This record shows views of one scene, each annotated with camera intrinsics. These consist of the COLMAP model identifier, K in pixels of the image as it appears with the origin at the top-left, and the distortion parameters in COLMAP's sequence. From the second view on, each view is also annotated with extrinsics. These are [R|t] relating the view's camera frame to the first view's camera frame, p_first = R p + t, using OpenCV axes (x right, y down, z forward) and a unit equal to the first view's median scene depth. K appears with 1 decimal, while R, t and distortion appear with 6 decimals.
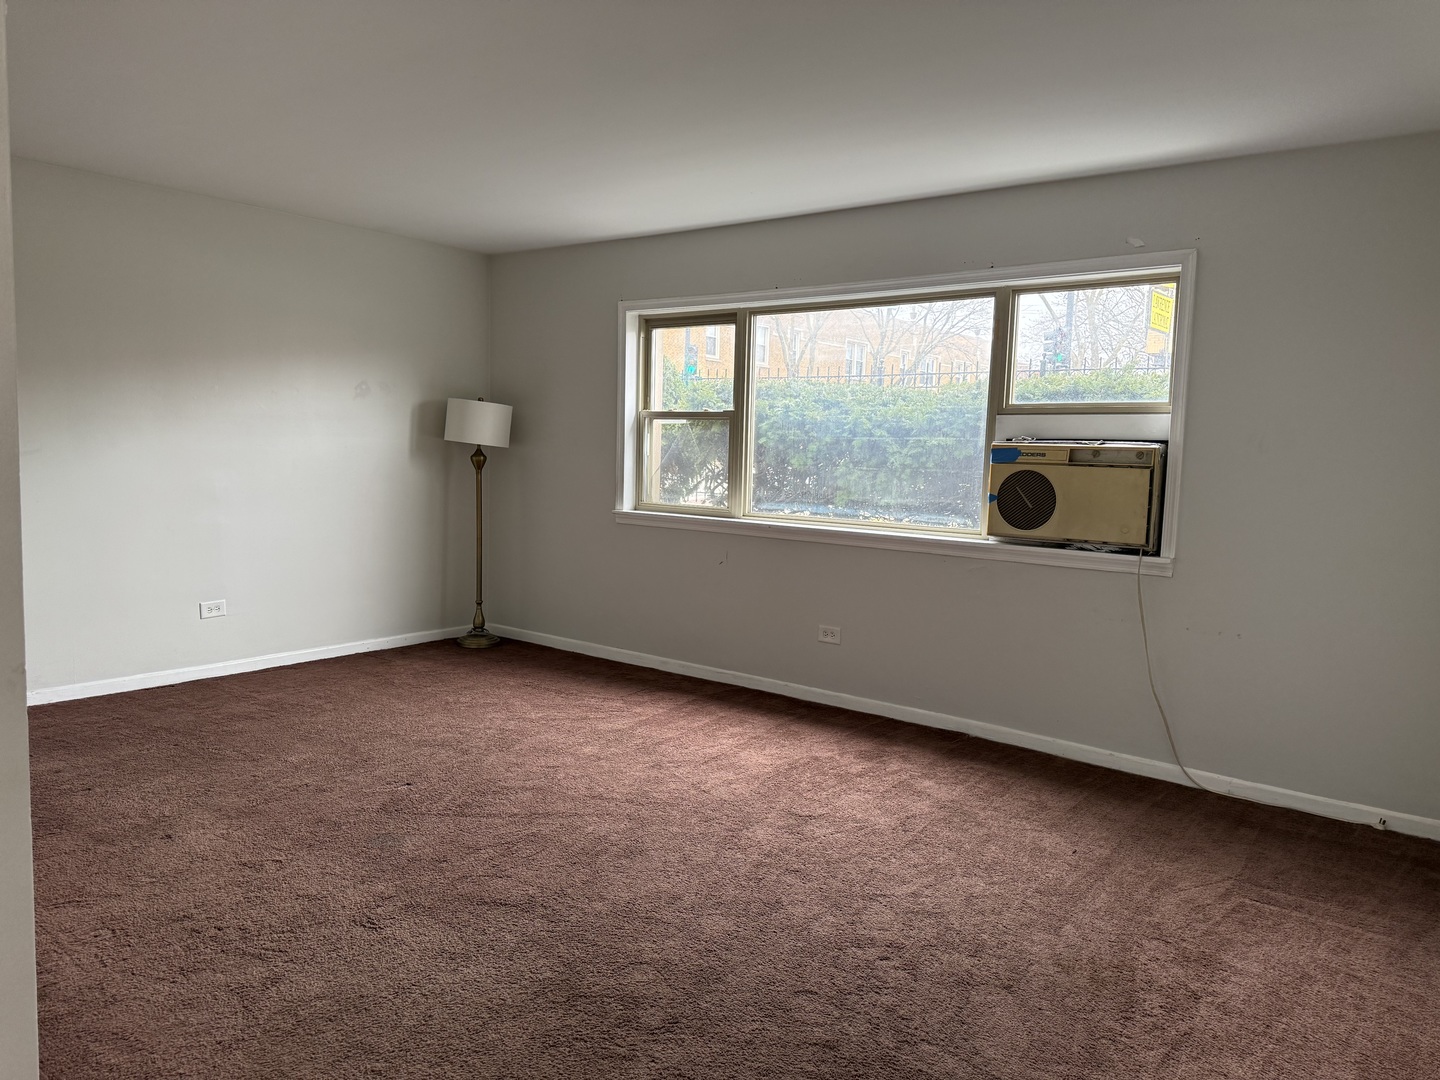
lens RADIAL K [[999.0, 0, 690.2], [0, 999.0, 541.5], [0, 0, 1]] dist [0.057689, -0.066204]
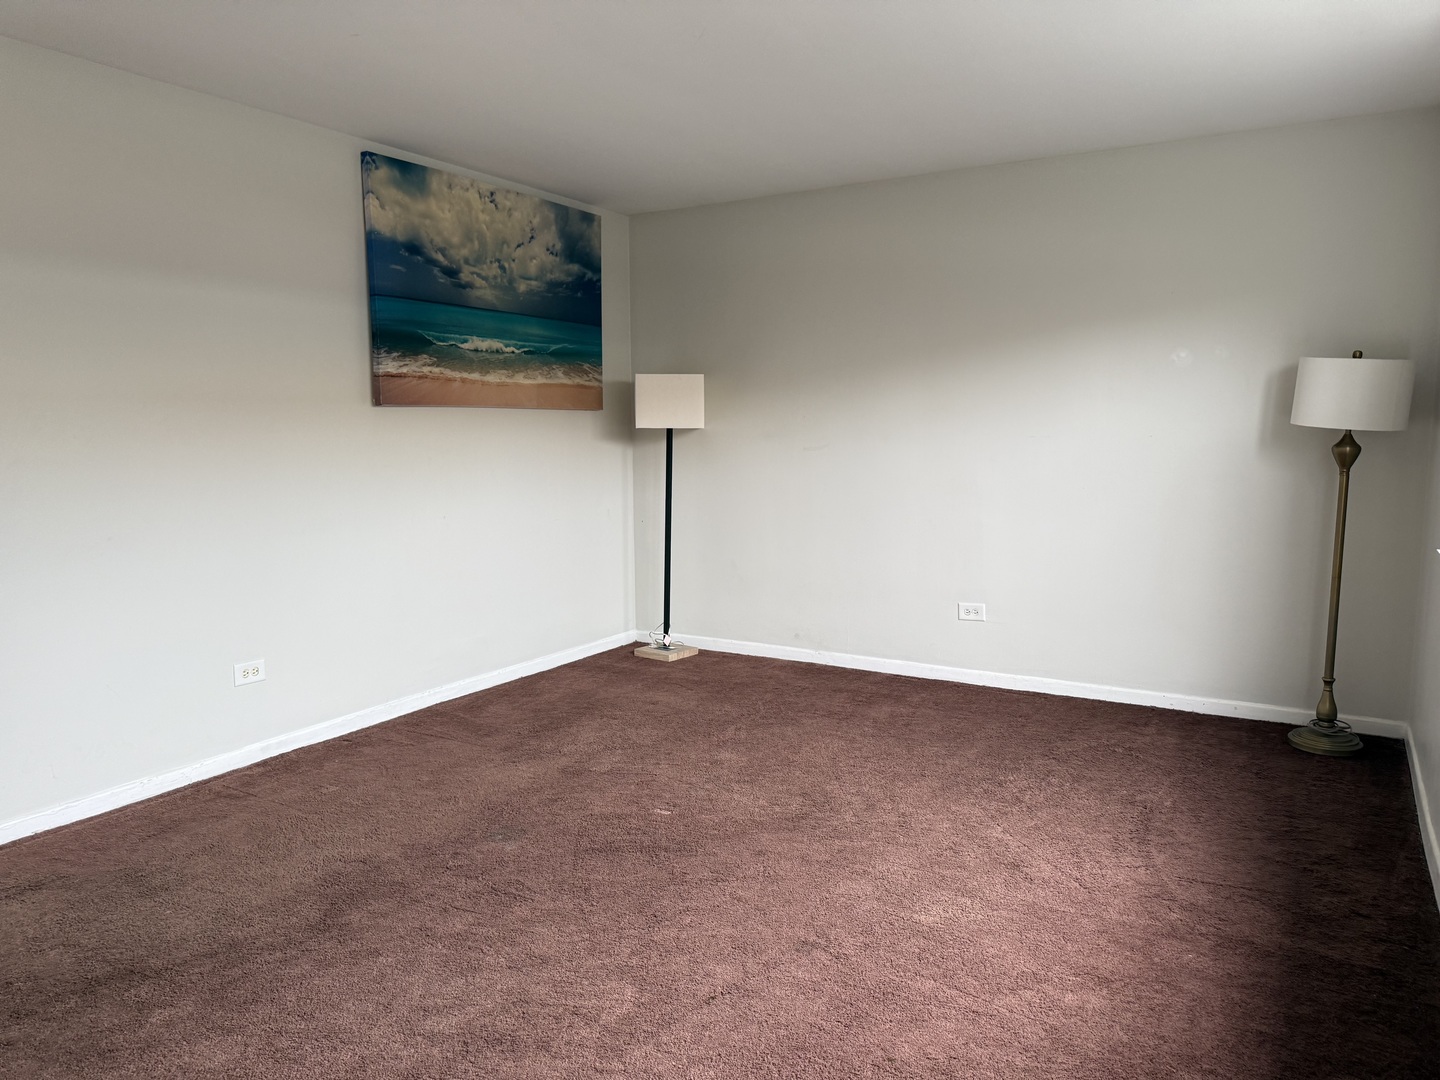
lens RADIAL K [[999.0, 0, 731.4], [0, 999.0, 533.5], [0, 0, 1]] dist [0.057689, -0.066204]
pose [[0.156984, 0.076237, -0.984654, 0.411987], [-0.083803, 0.994448, 0.063635, -0.046926], [0.984039, 0.072527, 0.162502, 0.625498]]
